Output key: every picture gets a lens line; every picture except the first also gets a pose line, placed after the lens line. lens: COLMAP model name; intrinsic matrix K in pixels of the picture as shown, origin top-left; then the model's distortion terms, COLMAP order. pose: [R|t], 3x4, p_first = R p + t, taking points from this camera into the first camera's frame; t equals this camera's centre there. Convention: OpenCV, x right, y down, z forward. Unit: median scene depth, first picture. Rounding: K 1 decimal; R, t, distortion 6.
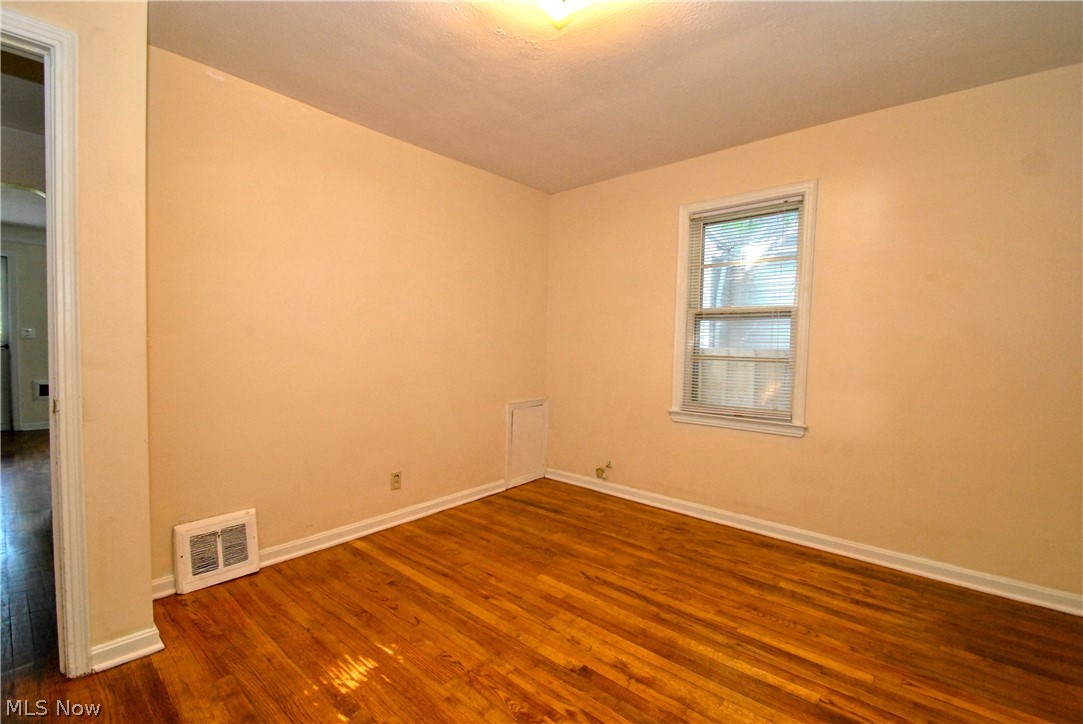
lens RADIAL K [[473.5, 0, 541.5], [0, 473.5, 362.0], [0, 0, 1]] dist [0.002454, -0.015645]
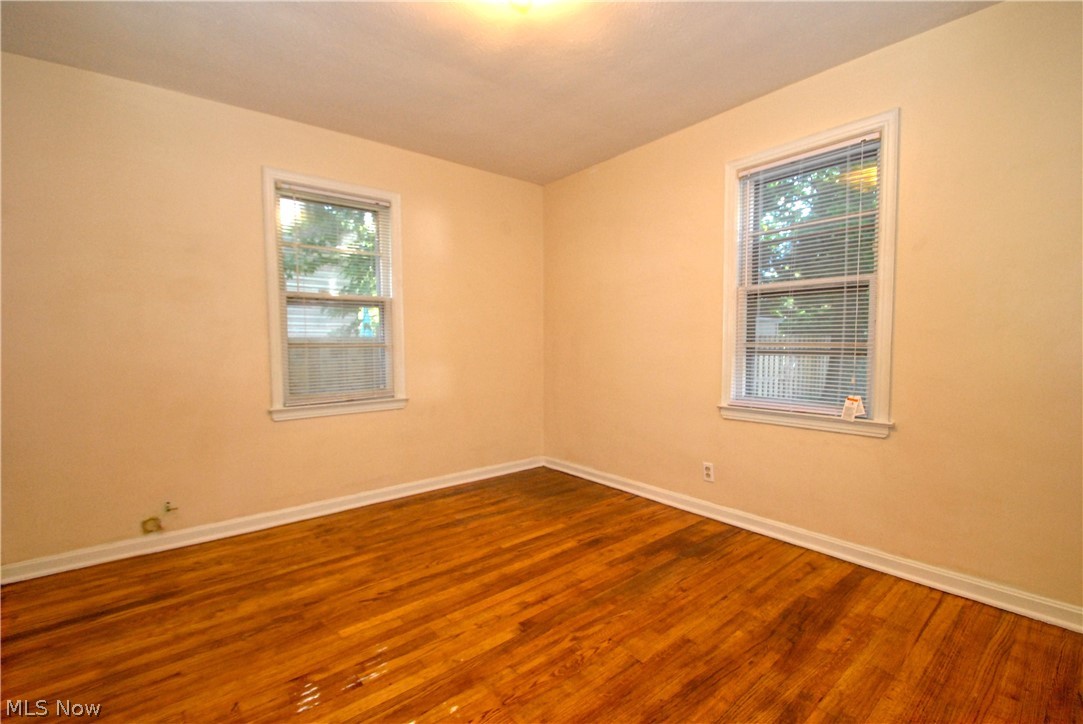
lens RADIAL K [[473.5, 0, 541.5], [0, 473.5, 362.0], [0, 0, 1]] dist [0.002454, -0.015645]
pose [[0.160240, -0.071718, 0.984469, -0.685260], [0.045158, 0.996845, 0.065269, -0.023493], [-0.986045, 0.033997, 0.162974, 0.546112]]
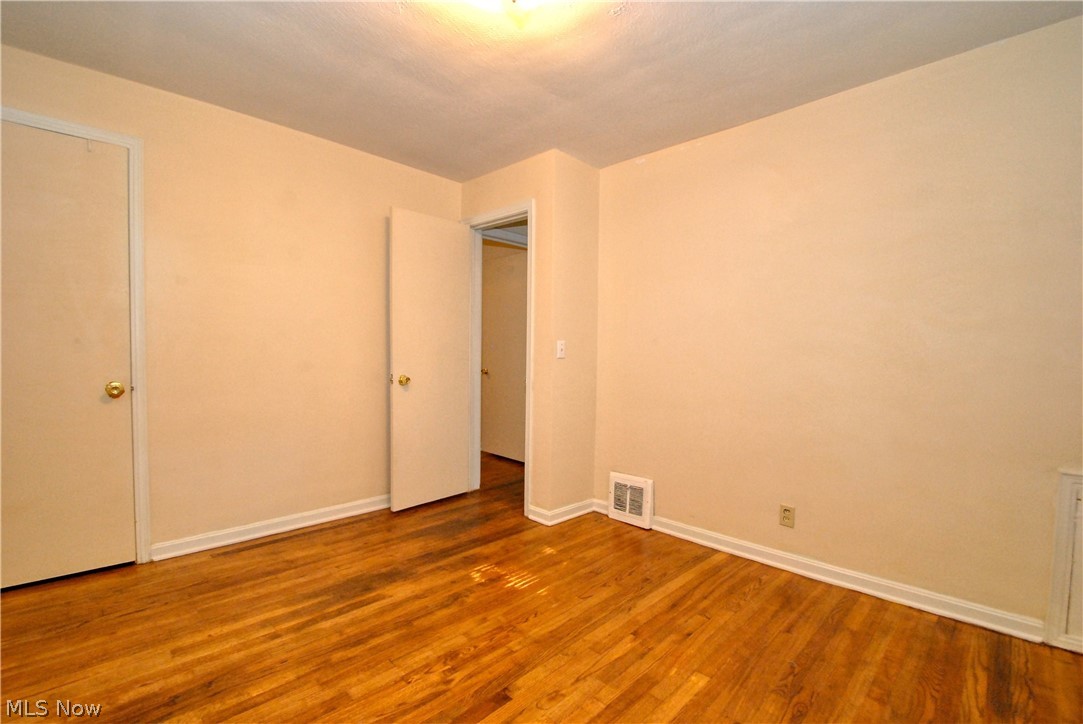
lens RADIAL K [[473.5, 0, 541.5], [0, 473.5, 362.0], [0, 0, 1]] dist [0.002454, -0.015645]
pose [[-0.059049, 0.007895, -0.998224, 0.718980], [-0.050860, 0.998646, 0.010907, -0.011786], [0.996959, 0.051414, -0.058568, 0.785437]]
